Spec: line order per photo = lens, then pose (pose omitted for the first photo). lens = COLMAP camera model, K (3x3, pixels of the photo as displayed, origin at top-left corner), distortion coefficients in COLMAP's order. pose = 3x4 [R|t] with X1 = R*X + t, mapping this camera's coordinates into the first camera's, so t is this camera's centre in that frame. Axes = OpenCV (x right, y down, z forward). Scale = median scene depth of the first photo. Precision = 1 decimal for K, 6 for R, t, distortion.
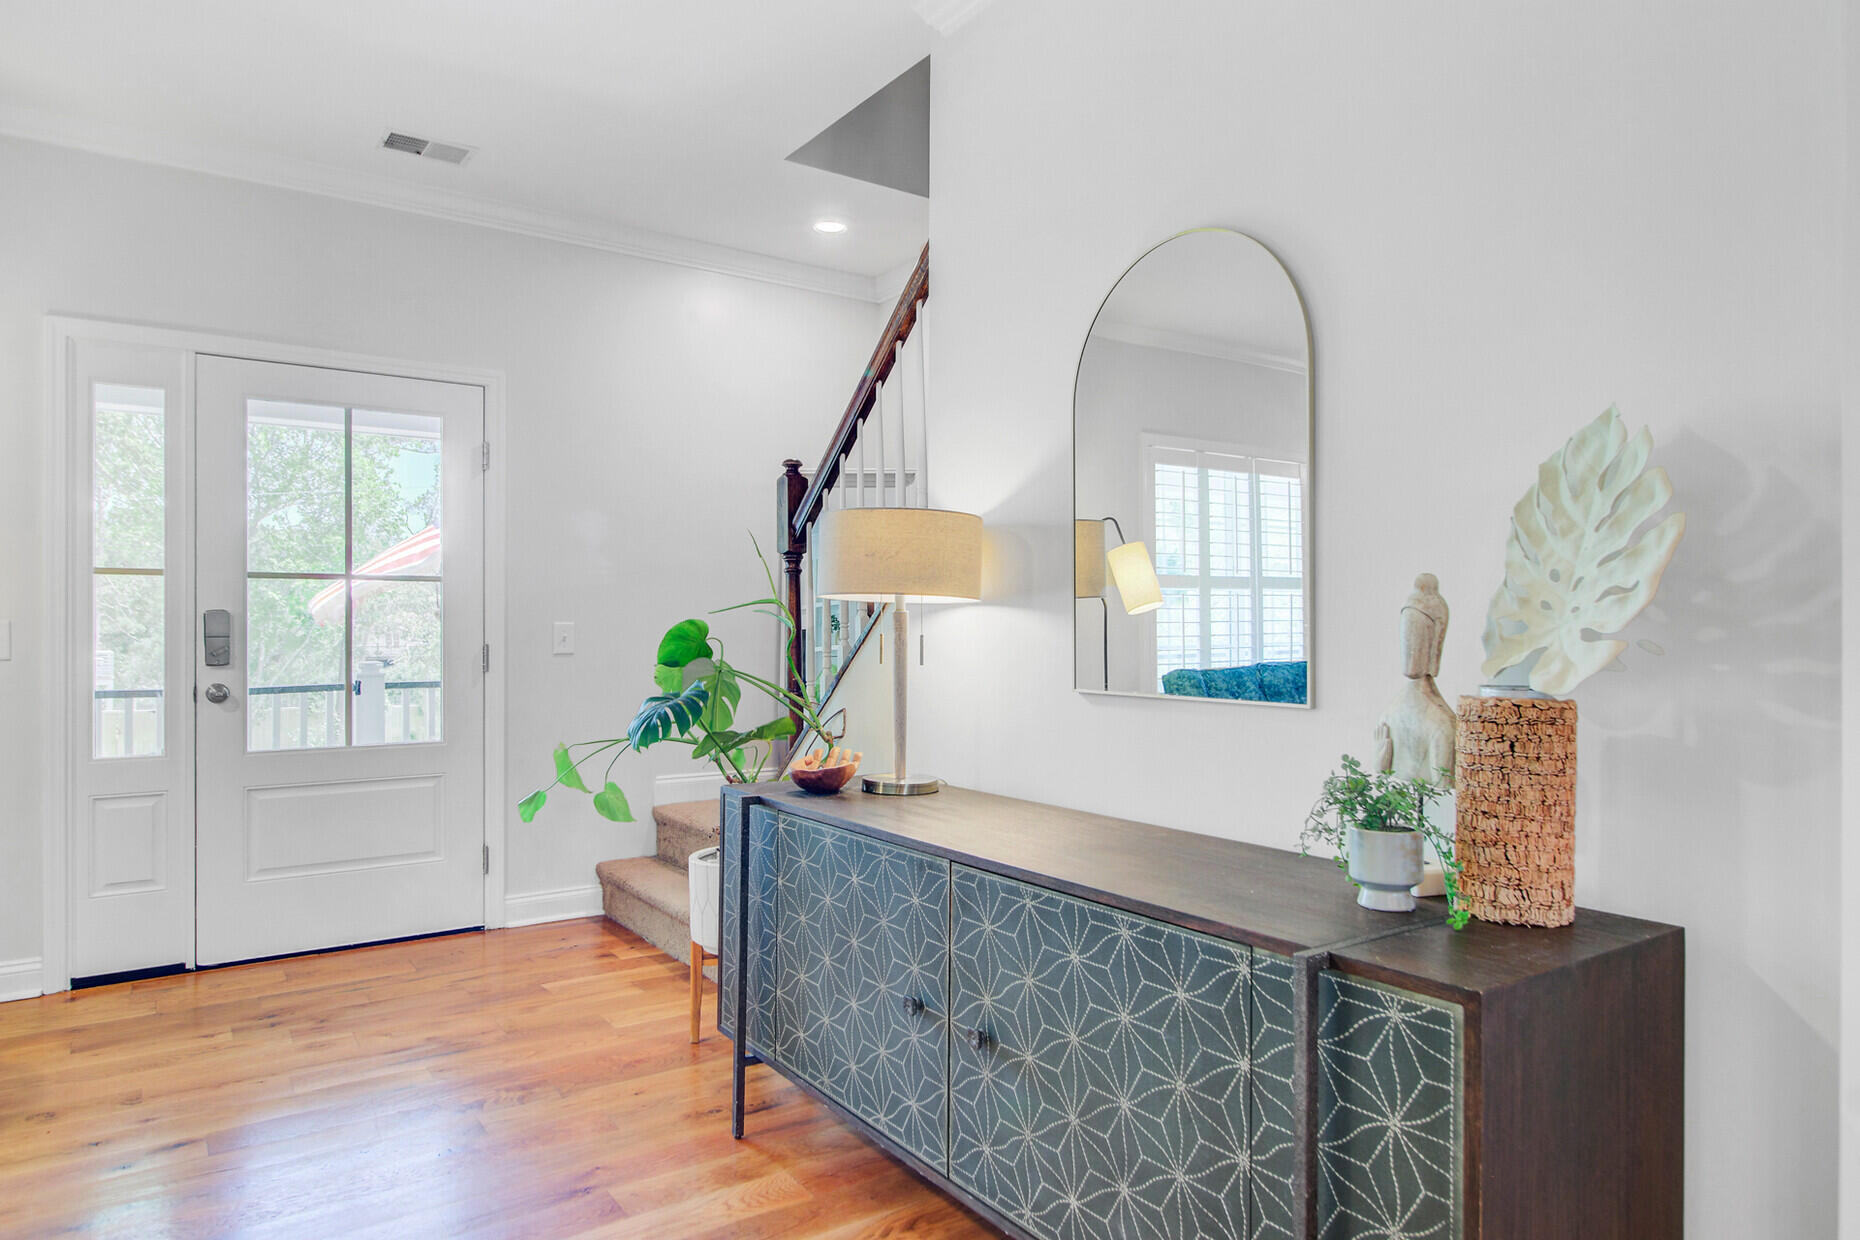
lens RADIAL K [[1107.3, 0, 931.9], [0, 1107.3, 631.4], [0, 0, 1]] dist [0.001632, 0.000494]
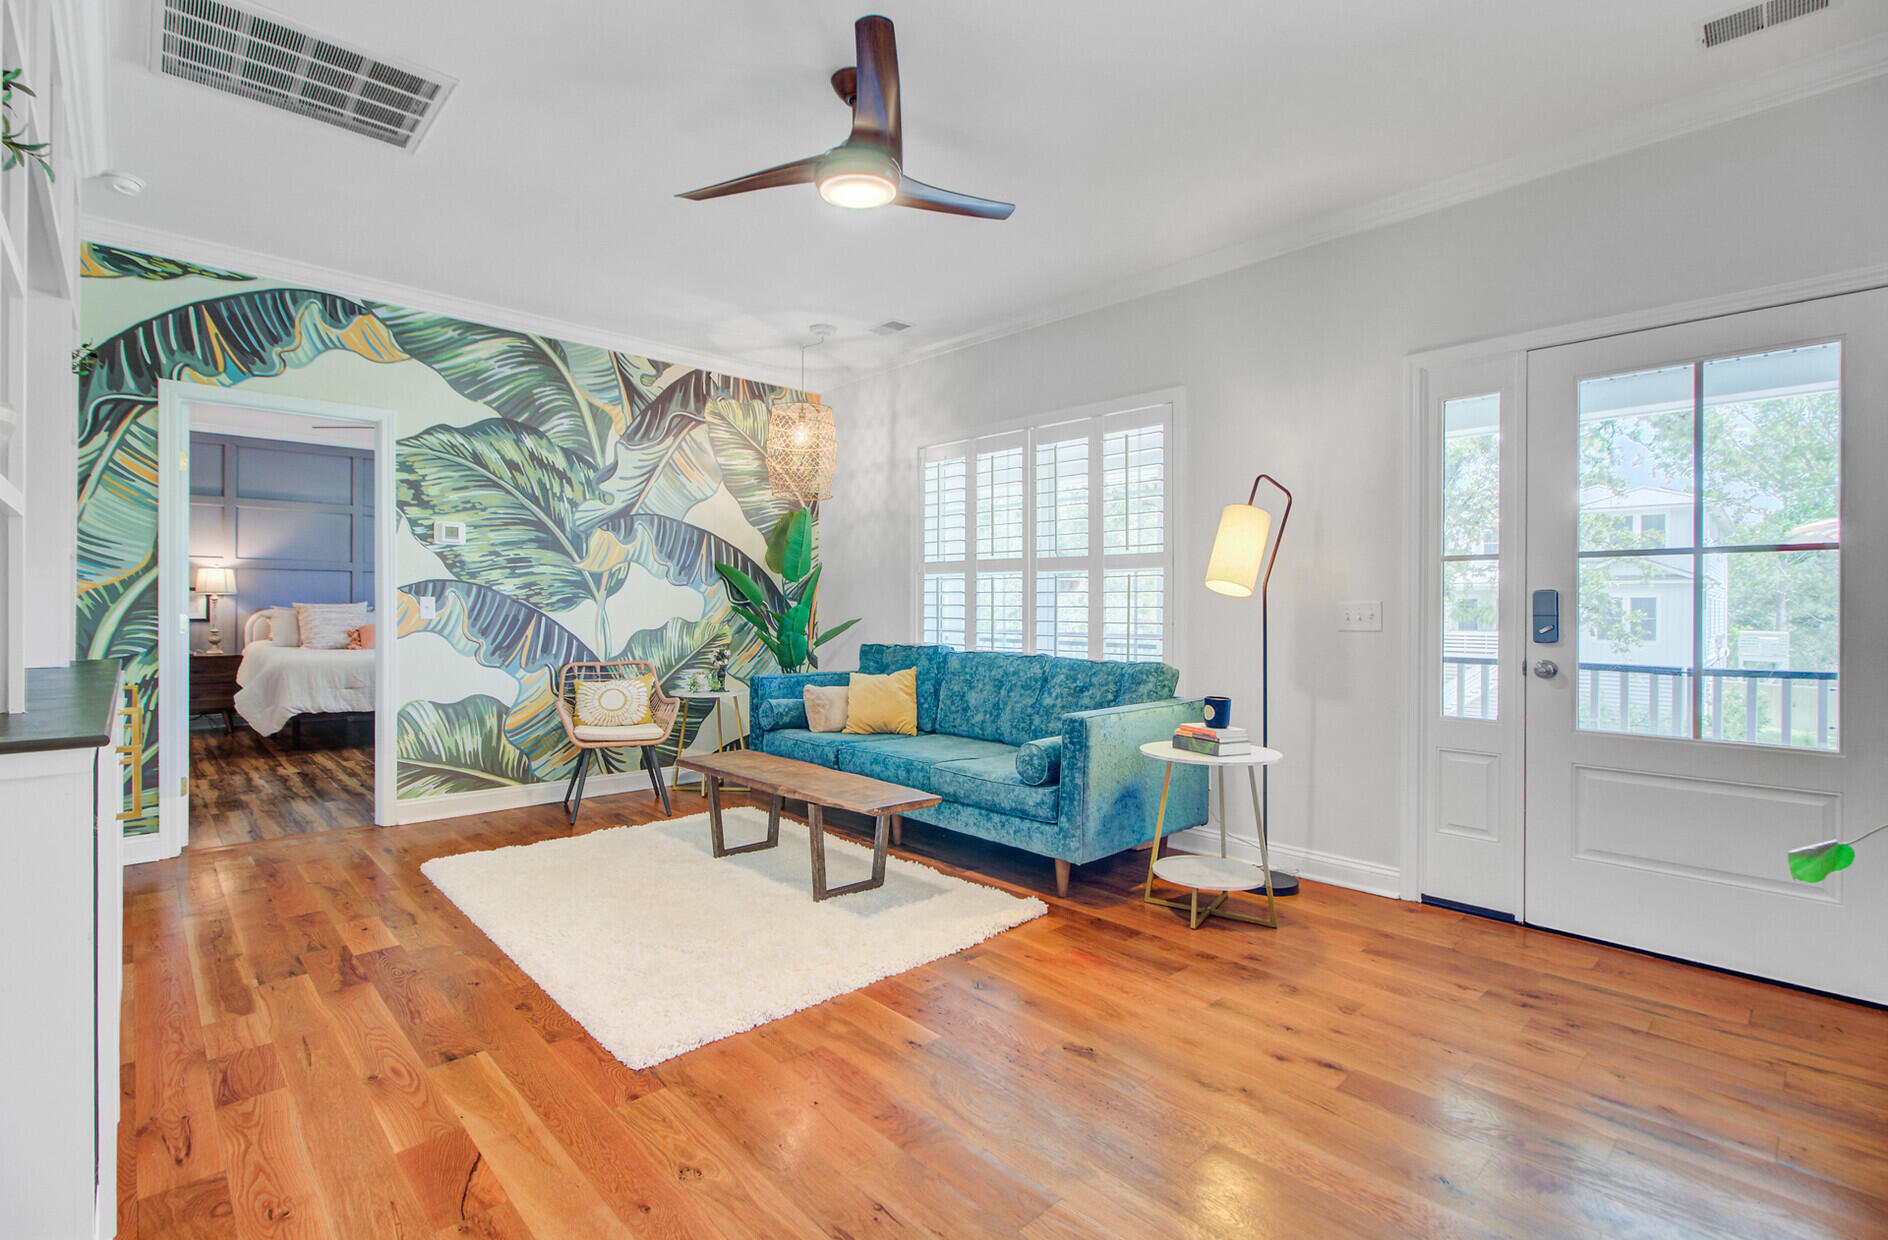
lens RADIAL K [[859.3, 0, 930.5], [0, 859.3, 615.8], [0, 0, 1]] dist [-0.004489, -0.000003]
pose [[0.124466, 0.007977, -0.992192, 0.090281], [-0.003557, 0.999965, 0.007594, 0.001071], [0.992217, 0.002584, 0.124490, 0.337524]]
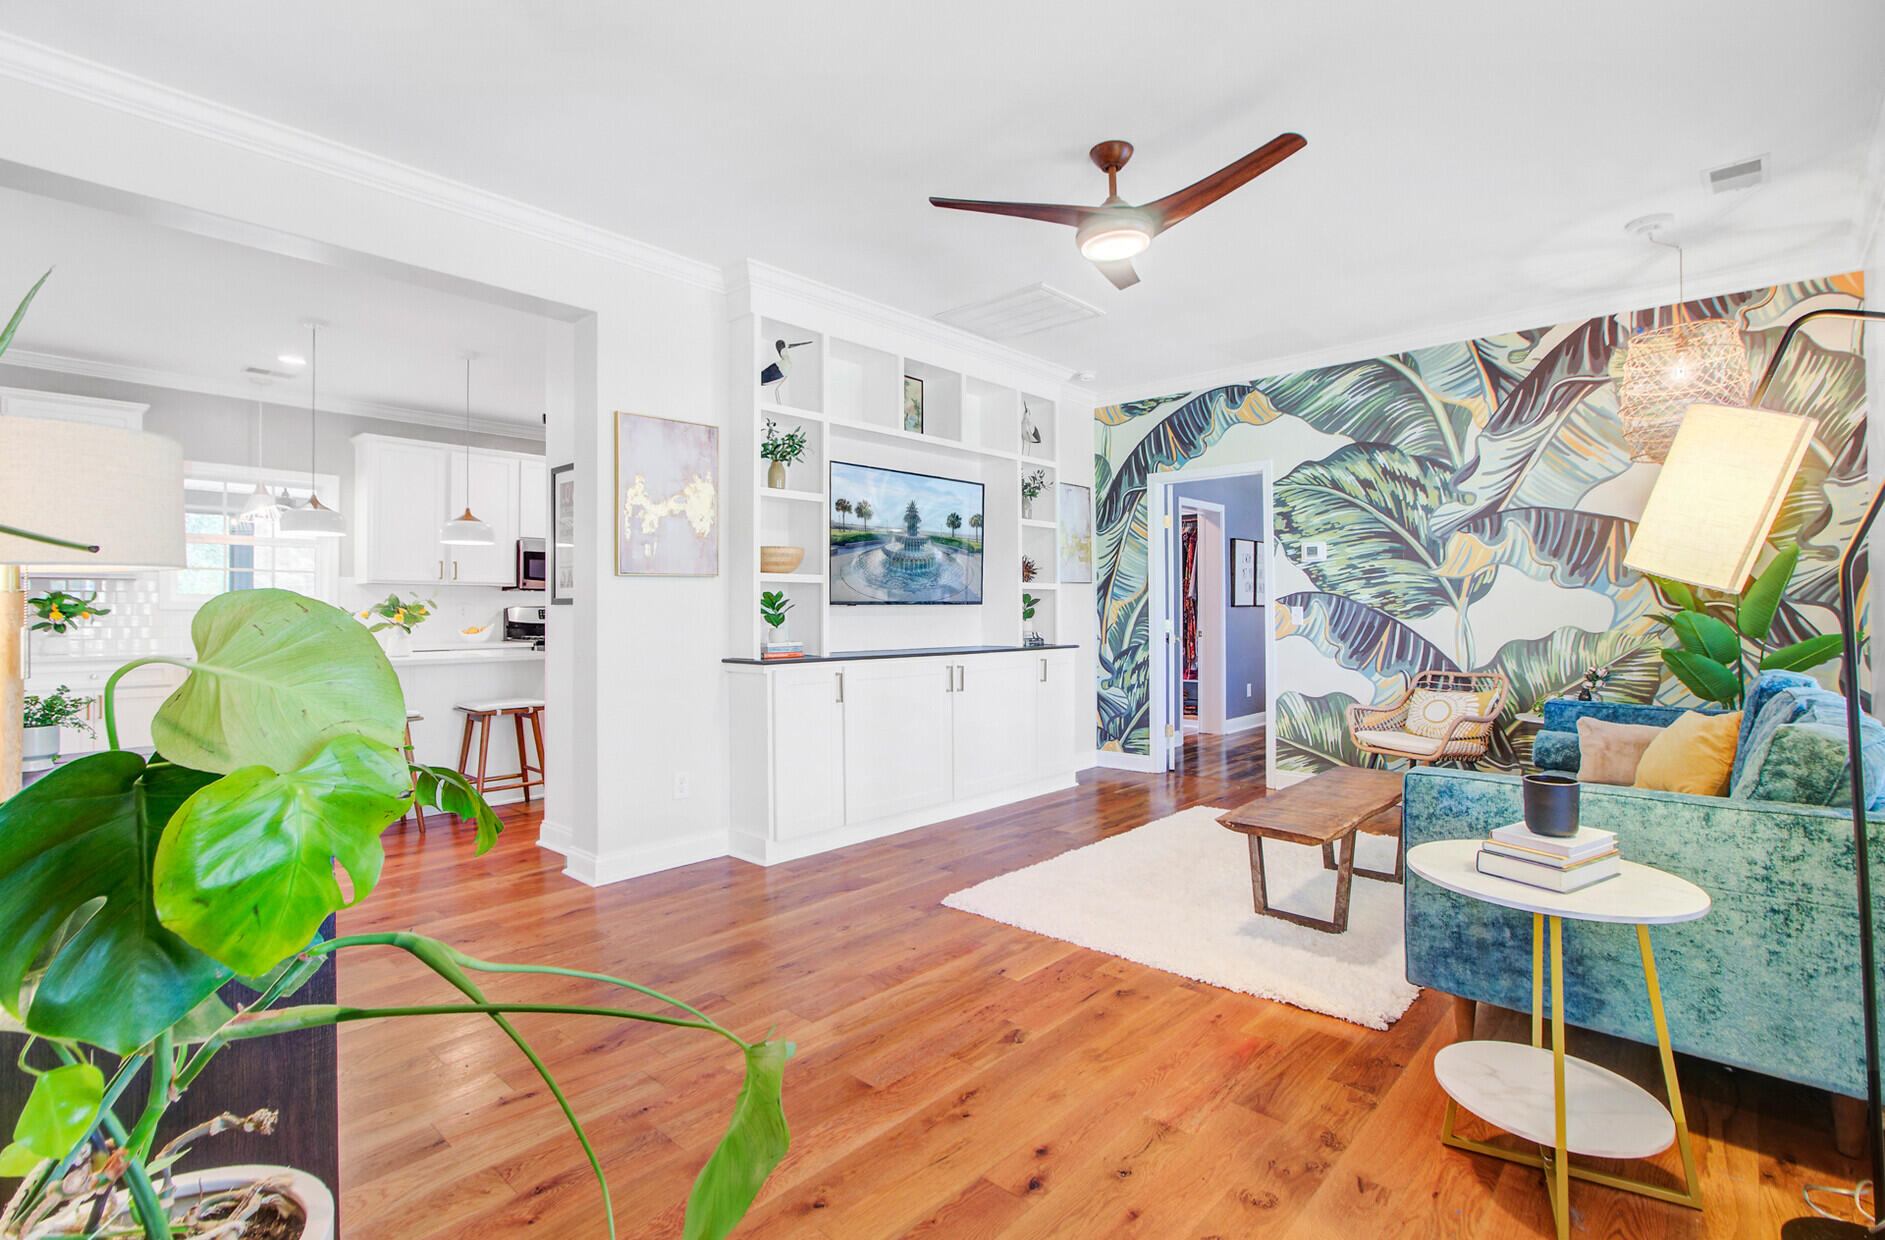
lens RADIAL K [[857.9, 0, 929.0], [0, 857.9, 615.9], [0, 0, 1]] dist [-0.004489, -0.000003]
pose [[-0.977451, 0.000073, -0.211161, -0.310031], [-0.000440, 0.999997, 0.002381, -0.001479], [0.211161, 0.002420, -0.977448, 1.147197]]
